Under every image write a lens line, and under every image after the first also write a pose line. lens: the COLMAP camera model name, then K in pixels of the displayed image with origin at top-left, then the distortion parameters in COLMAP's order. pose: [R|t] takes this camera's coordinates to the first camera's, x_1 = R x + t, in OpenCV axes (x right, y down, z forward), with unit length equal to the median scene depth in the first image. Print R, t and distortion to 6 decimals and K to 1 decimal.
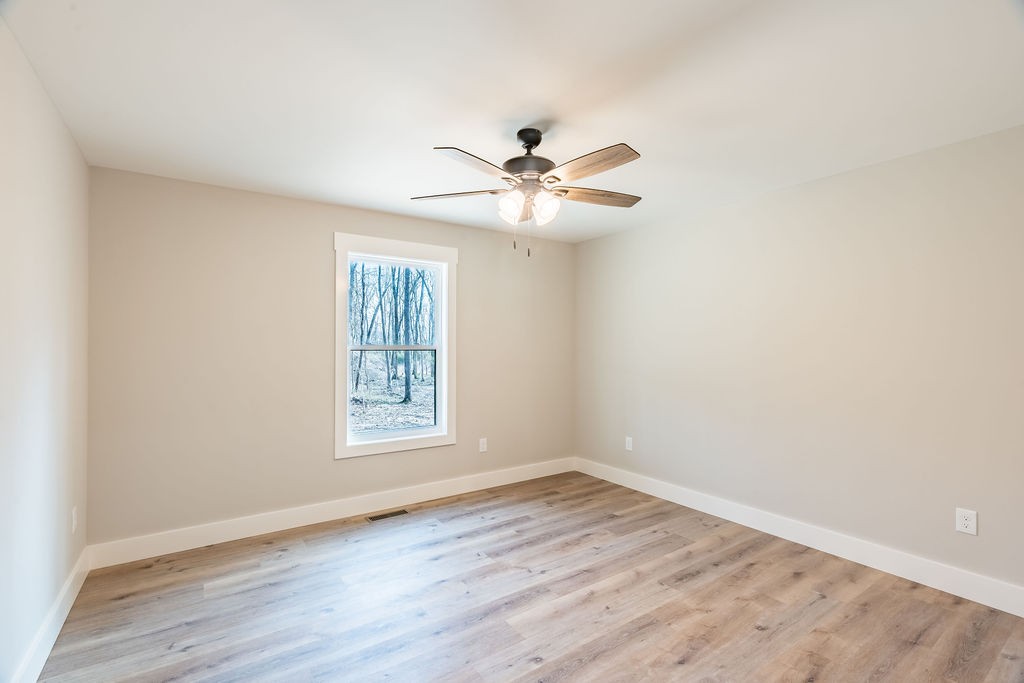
lens RADIAL K [[464.6, 0, 509.0], [0, 464.6, 340.3], [0, 0, 1]] dist [-0.004164, 0.000086]
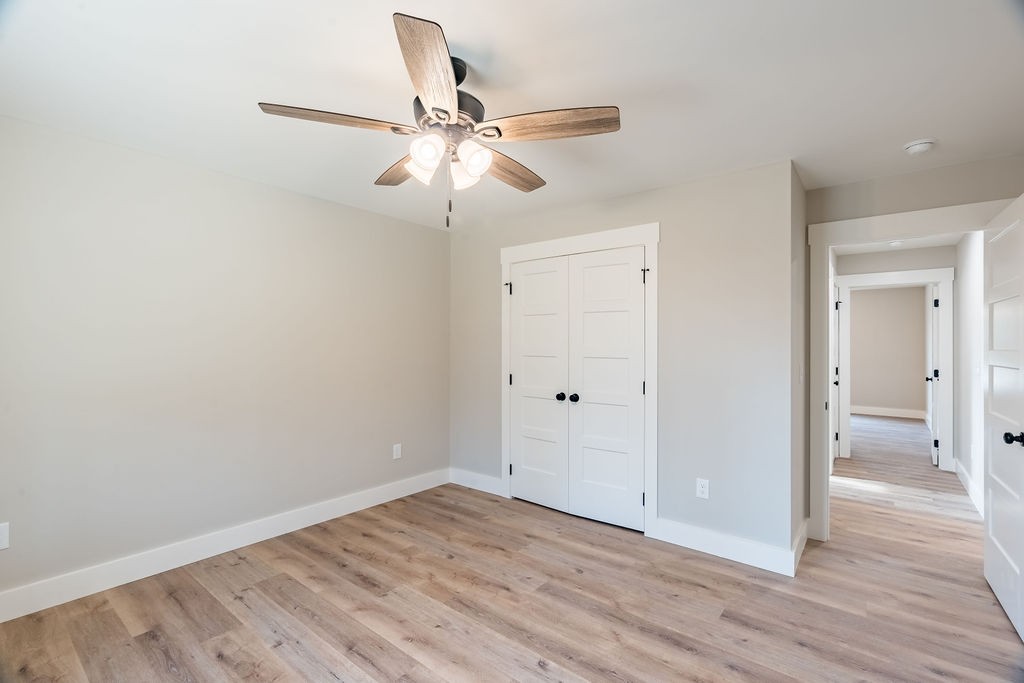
lens RADIAL K [[464.6, 0, 507.9], [0, 464.6, 346.0], [0, 0, 1]] dist [-0.004164, 0.000086]
pose [[-0.293715, -0.006005, 0.955874, -0.638313], [-0.013825, 0.999902, 0.002033, 0.008119], [-0.955793, -0.012617, -0.293769, 1.020722]]
